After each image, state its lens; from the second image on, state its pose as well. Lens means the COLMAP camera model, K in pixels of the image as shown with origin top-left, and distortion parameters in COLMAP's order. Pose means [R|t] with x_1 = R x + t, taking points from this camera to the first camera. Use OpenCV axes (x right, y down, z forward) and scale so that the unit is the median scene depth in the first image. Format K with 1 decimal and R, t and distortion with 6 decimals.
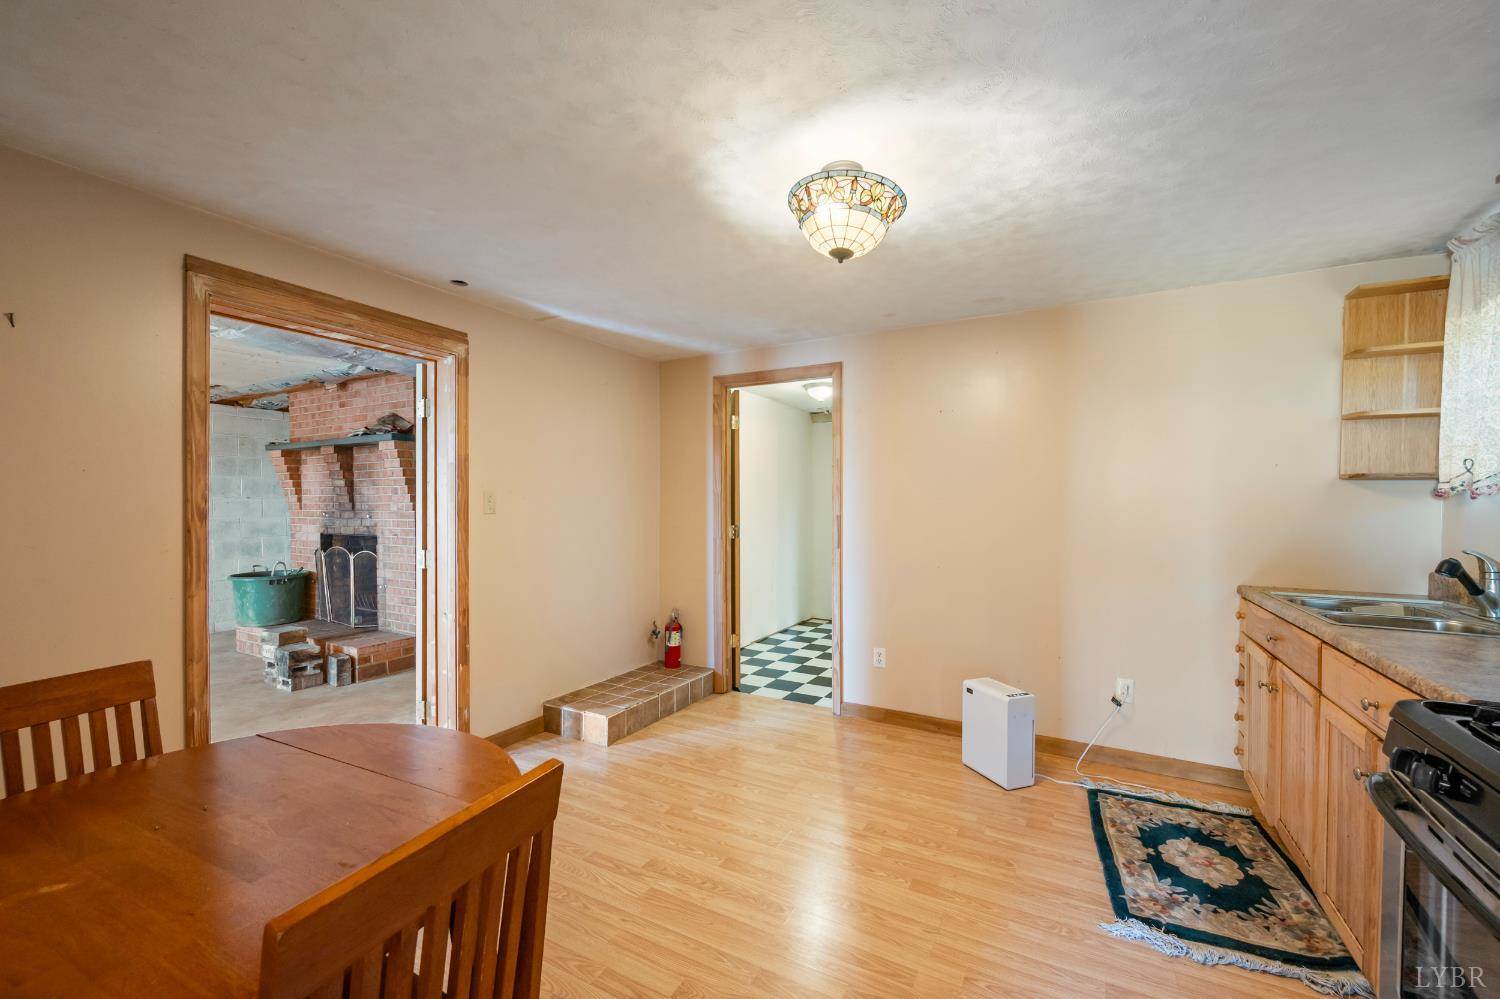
lens RADIAL K [[598.7, 0, 743.4], [0, 598.7, 505.3], [0, 0, 1]] dist [0.000497, -0.000097]
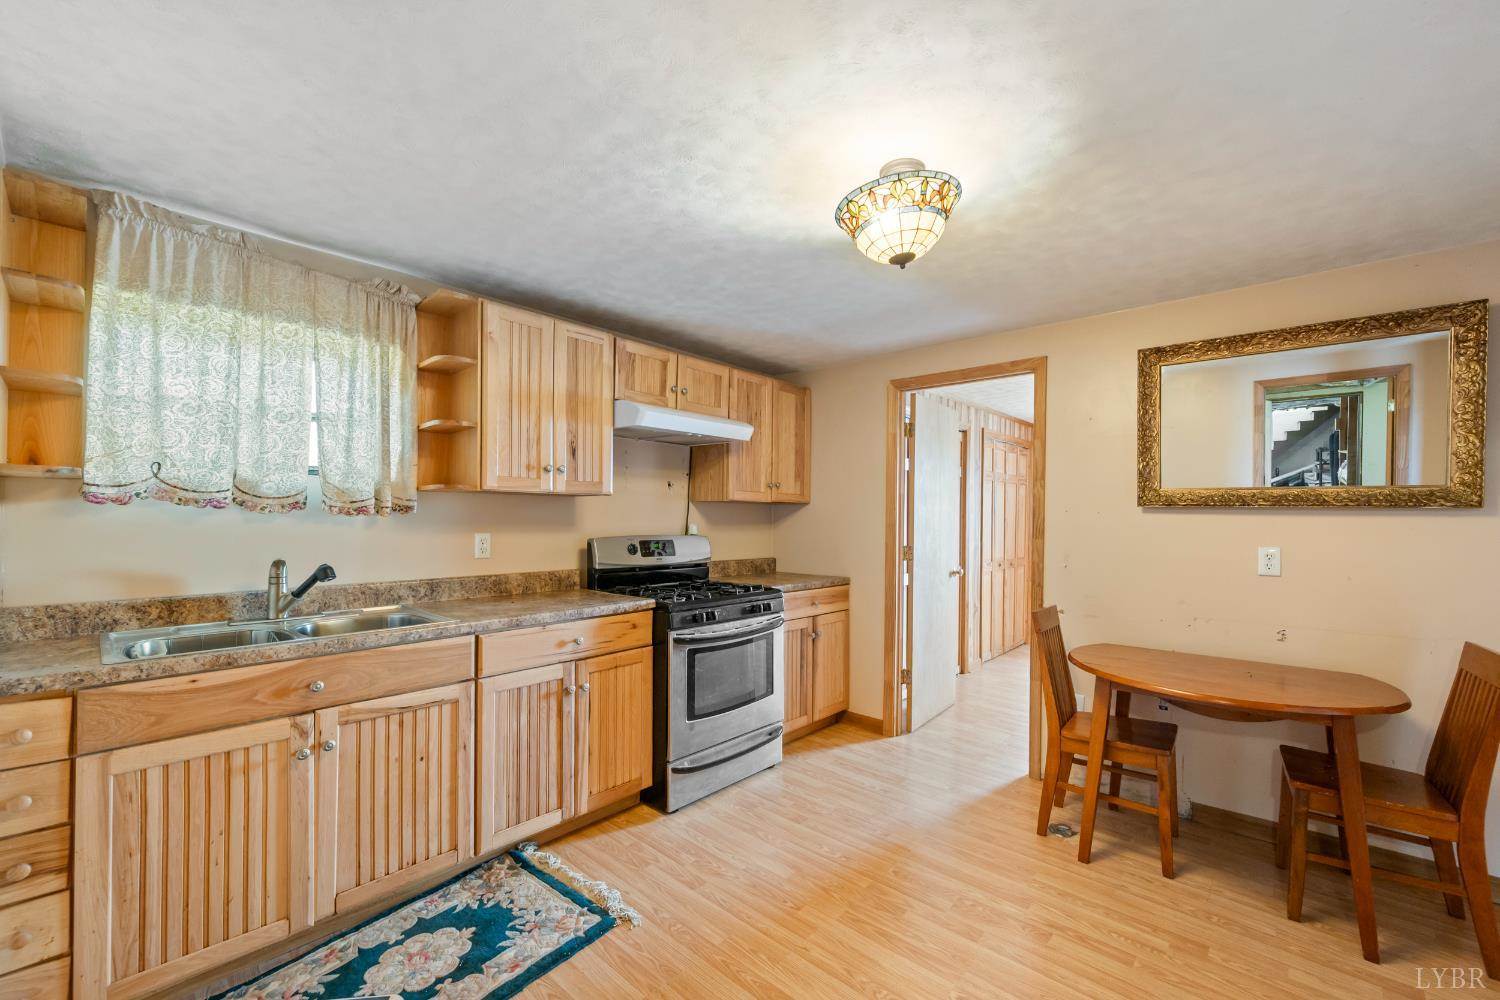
lens RADIAL K [[598.7, 0, 761.0], [0, 598.7, 510.5], [0, 0, 1]] dist [0.000497, -0.000097]
pose [[-0.973204, -0.012563, 0.229600, 0.137823], [-0.013589, 0.999903, -0.002891, -0.016174], [-0.229542, -0.005934, -0.973281, 1.711477]]
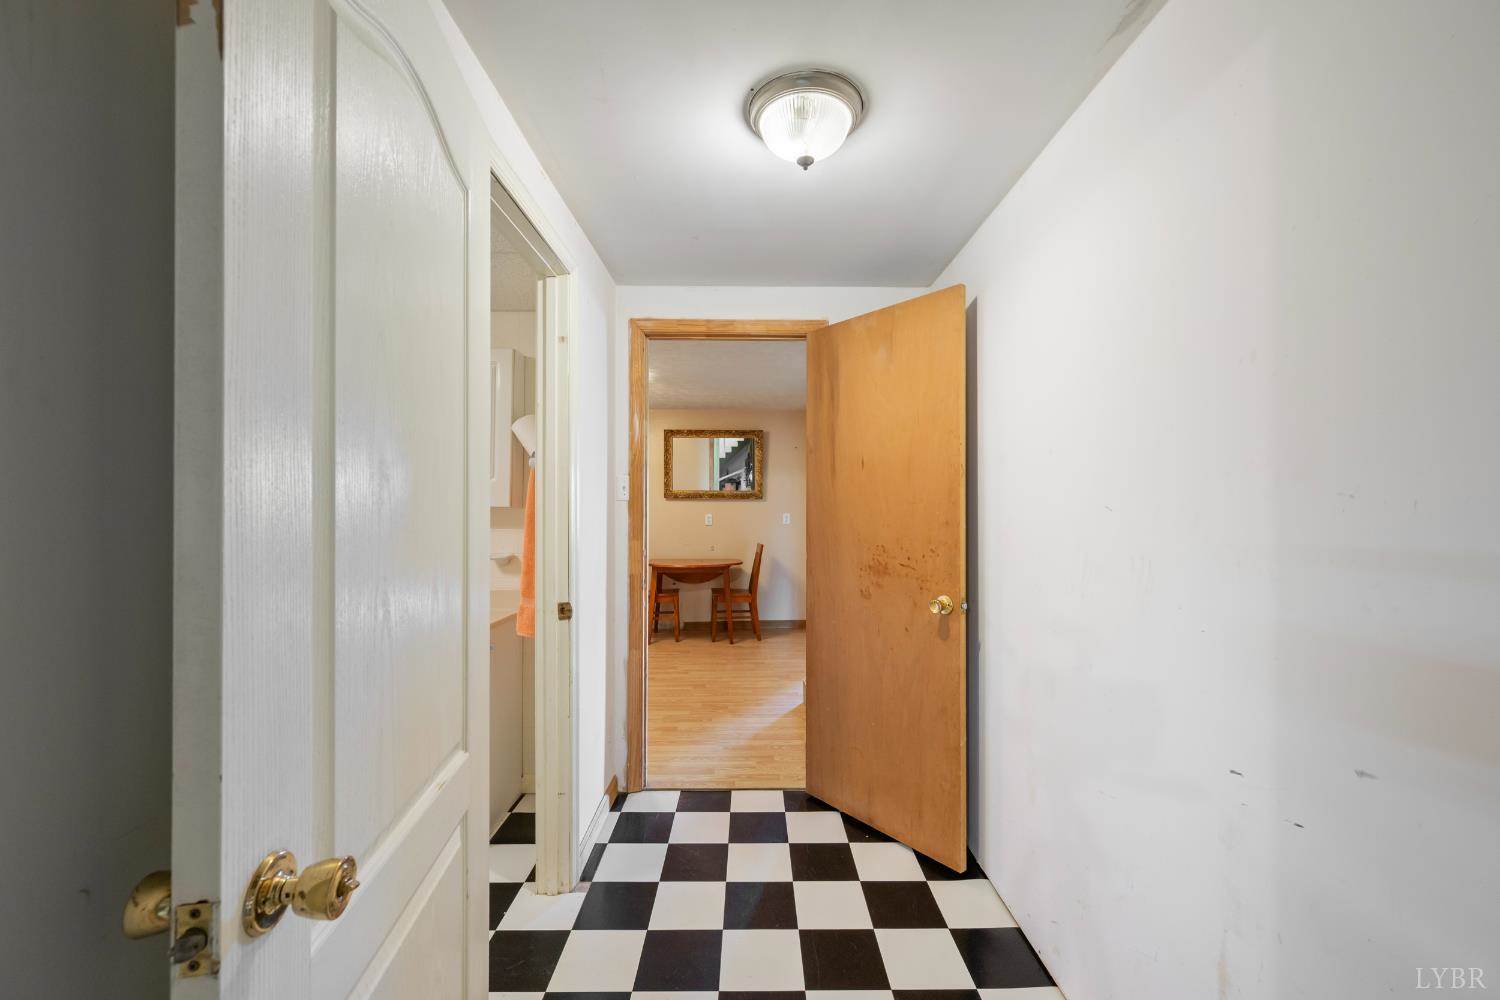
lens RADIAL K [[598.7, 0, 744.6], [0, 598.7, 505.5], [0, 0, 1]] dist [0.000497, -0.000097]
pose [[-0.873219, -0.008031, -0.487262, 0.714011], [-0.005602, 0.999964, -0.006441, 0.012579], [0.487296, -0.002895, -0.873232, 2.988565]]
